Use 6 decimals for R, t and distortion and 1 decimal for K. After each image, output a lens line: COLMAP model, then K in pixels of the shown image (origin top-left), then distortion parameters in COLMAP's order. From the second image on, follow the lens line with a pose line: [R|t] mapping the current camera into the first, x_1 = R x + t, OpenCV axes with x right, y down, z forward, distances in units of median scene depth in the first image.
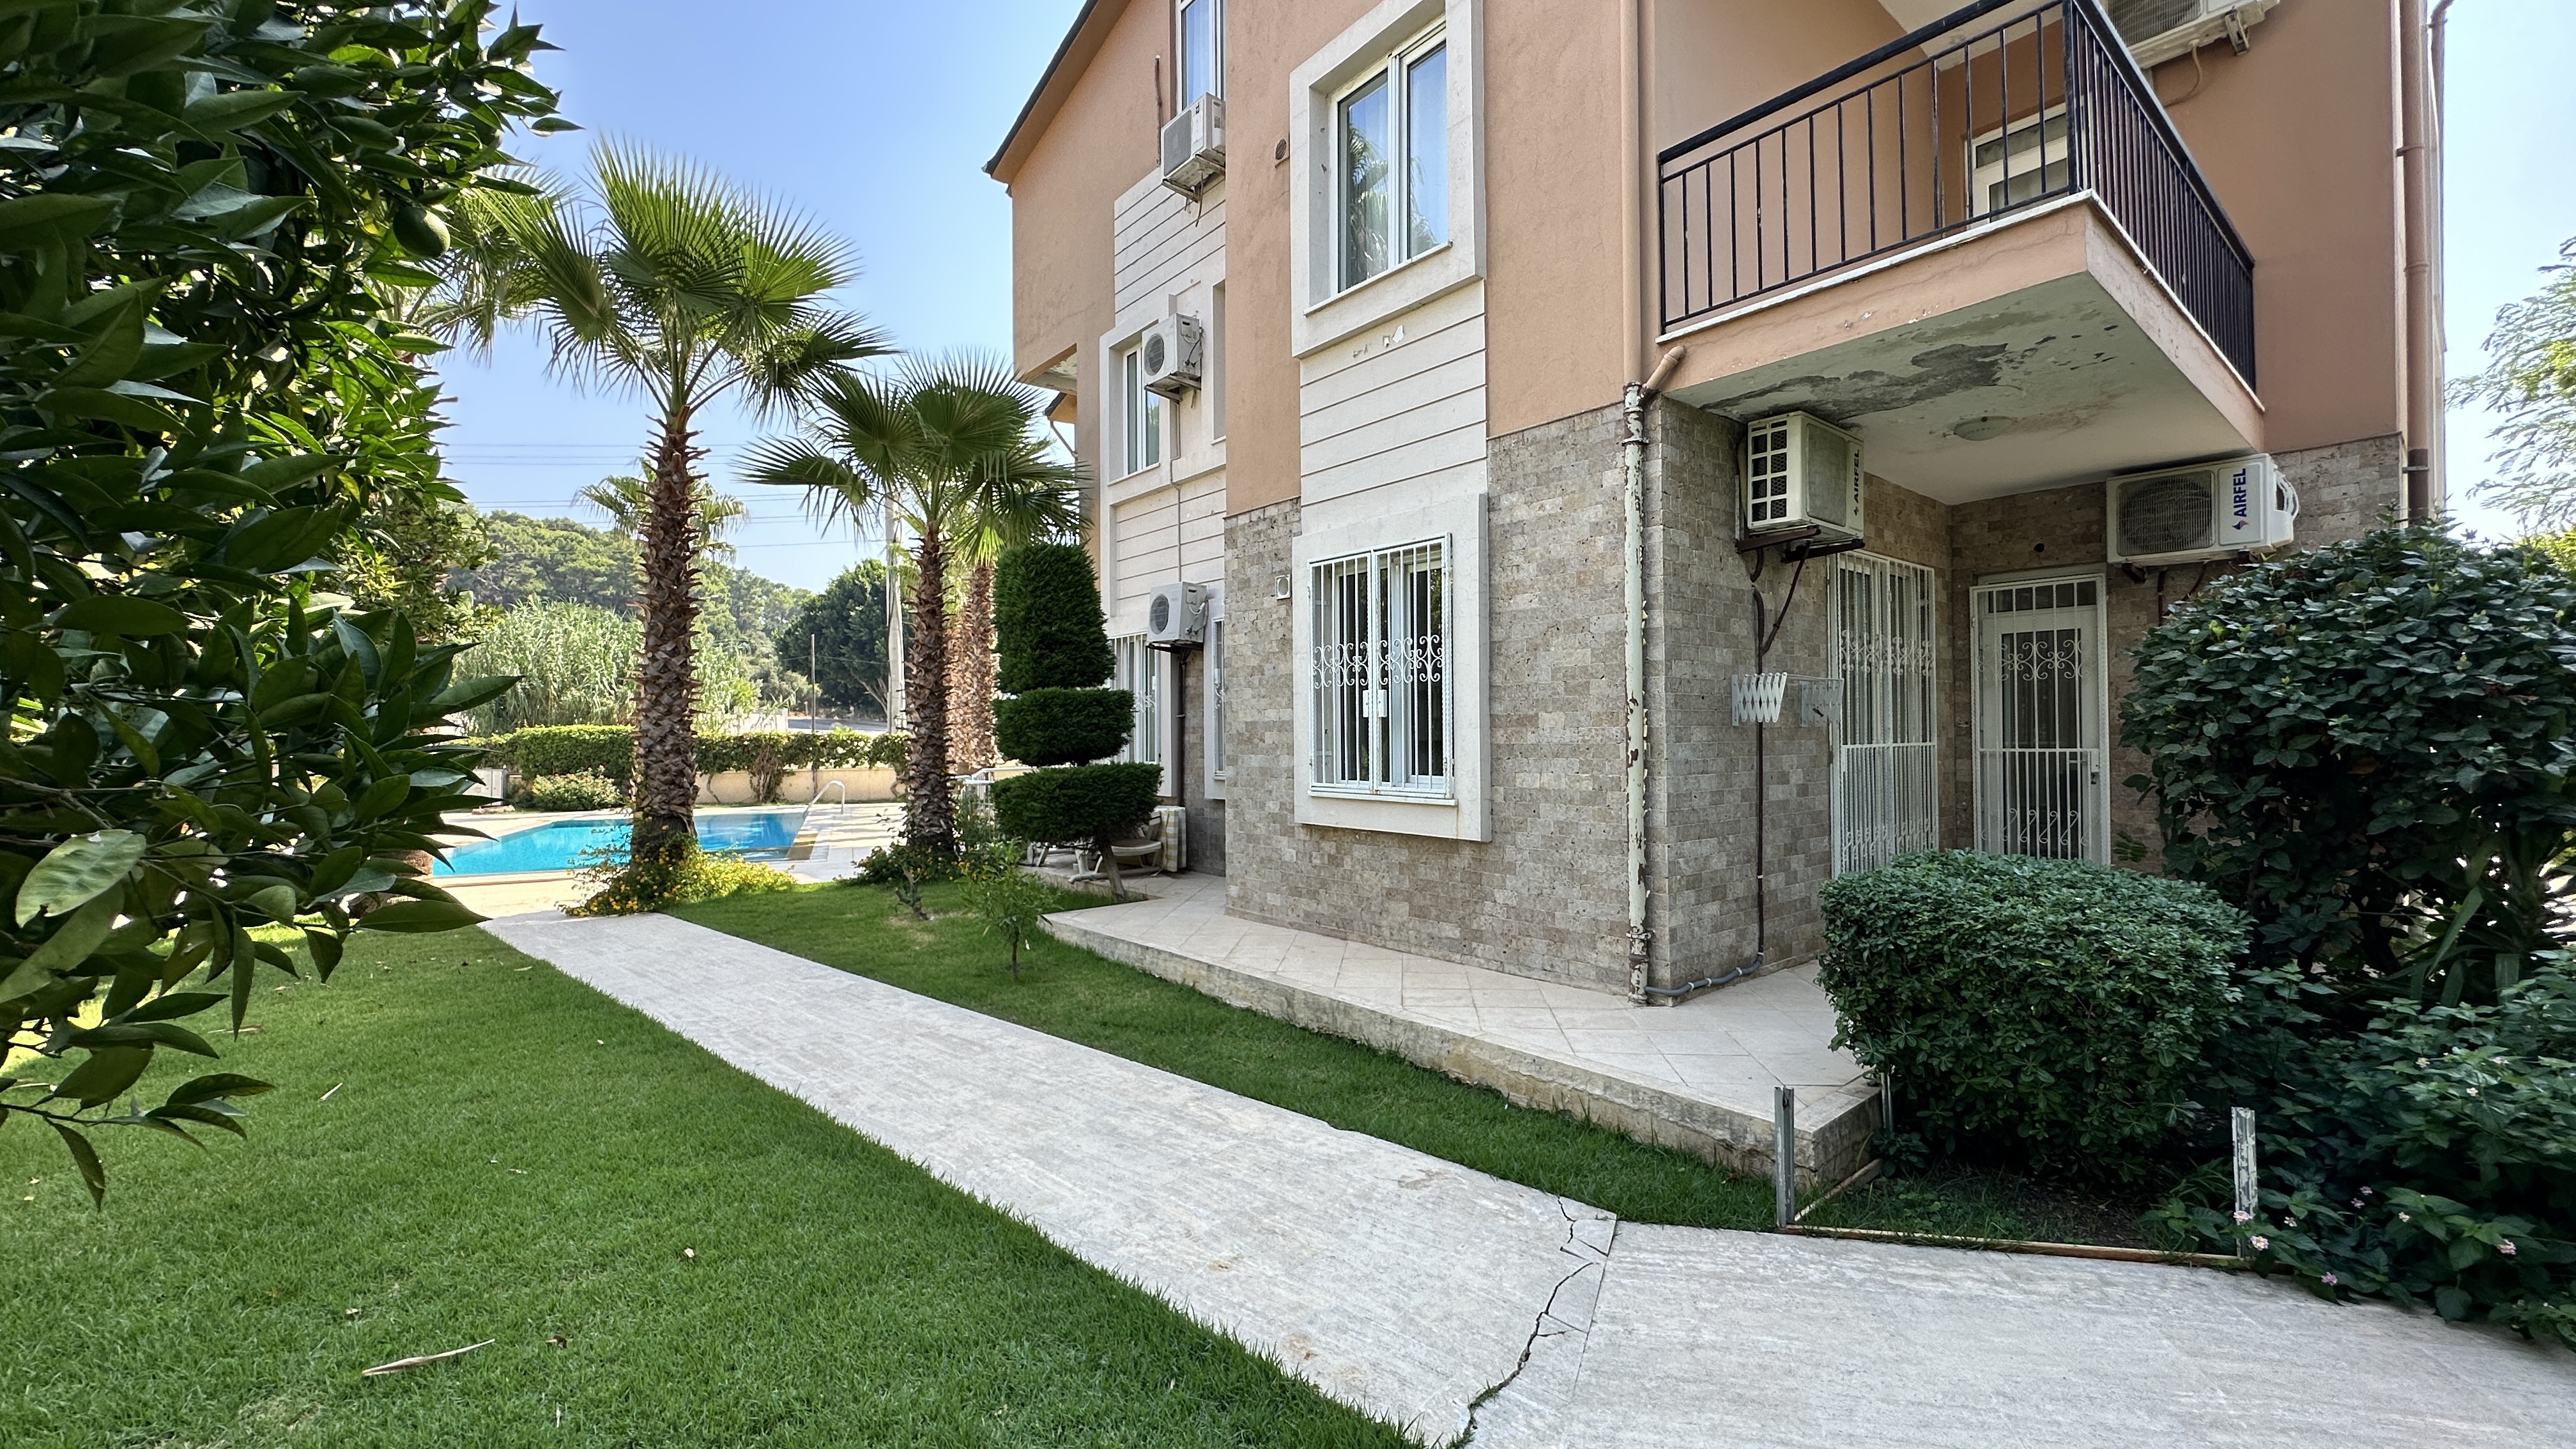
lens RADIAL K [[1030.0, 0, 1286.0], [0, 1030.0, 726.0], [0, 0, 1]] dist [-0.003096, 0.001379]
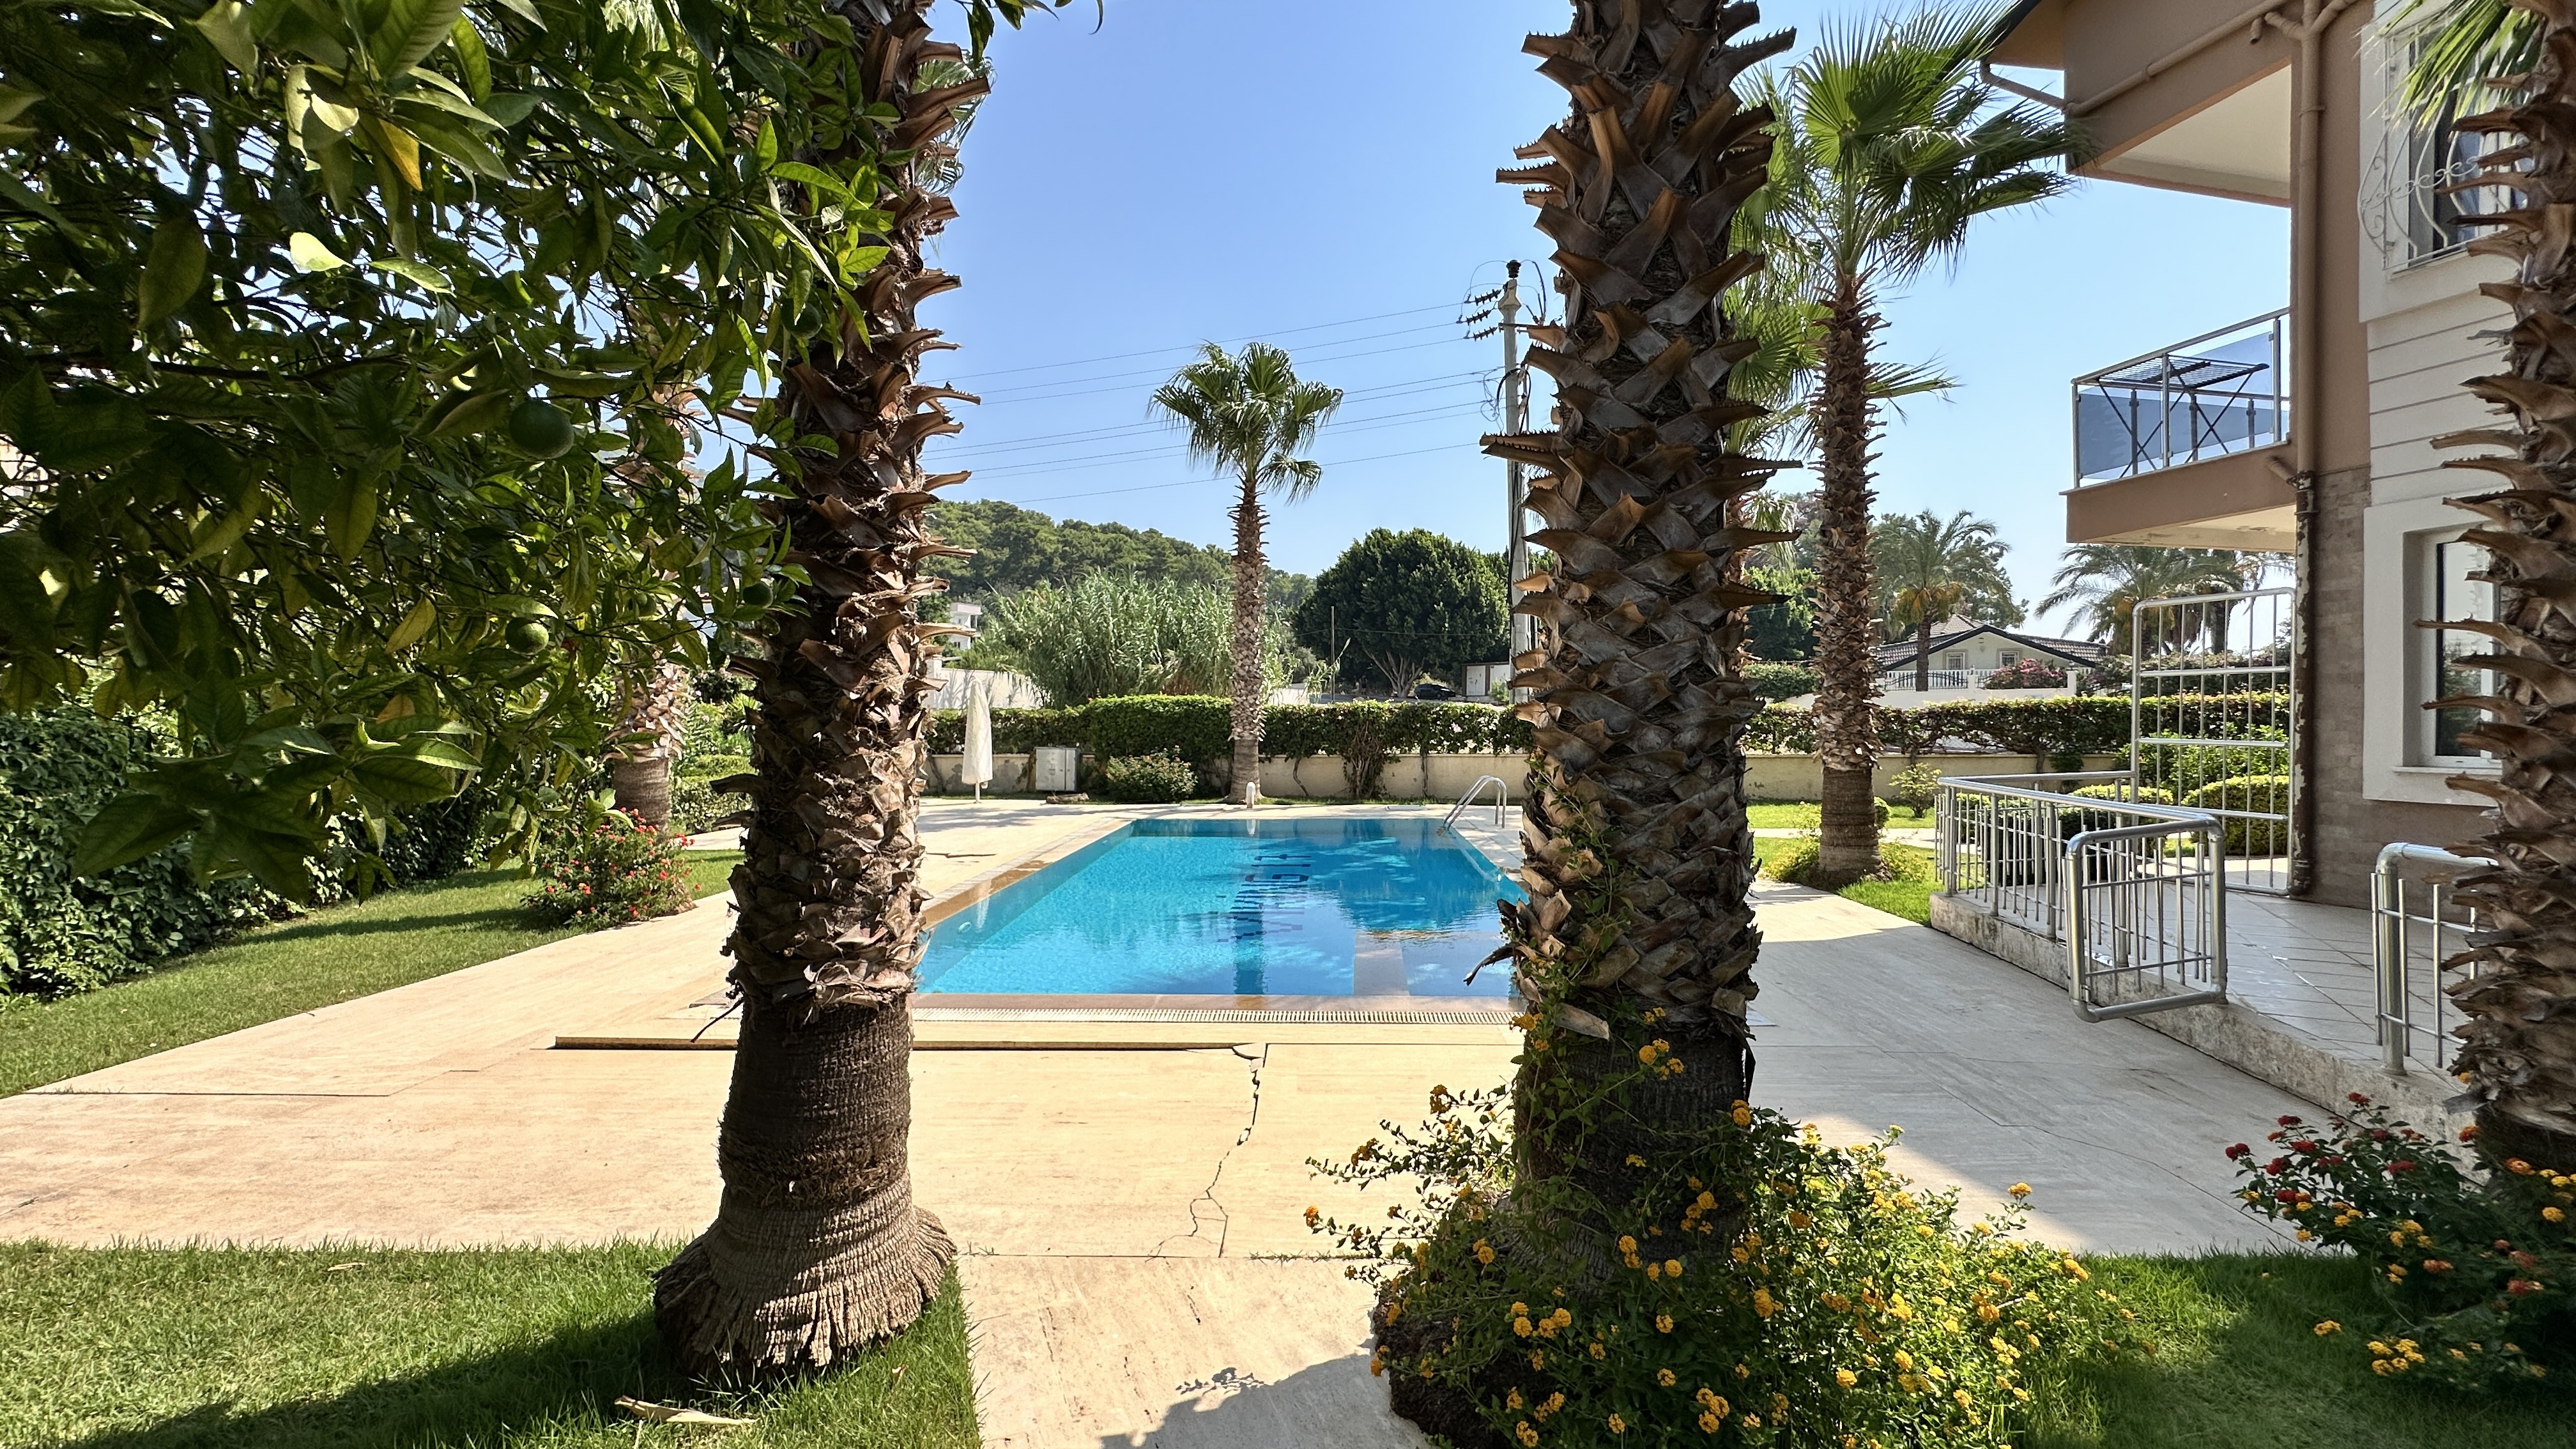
lens RADIAL K [[1030.0, 0, 1288.6], [0, 1030.0, 723.1], [0, 0, 1]] dist [-0.003096, 0.001379]
pose [[0.903568, 0.009098, -0.428348, -0.246371], [-0.000588, 0.999800, 0.019996, 0.005565], [0.428444, -0.017816, 0.903393, 0.317682]]
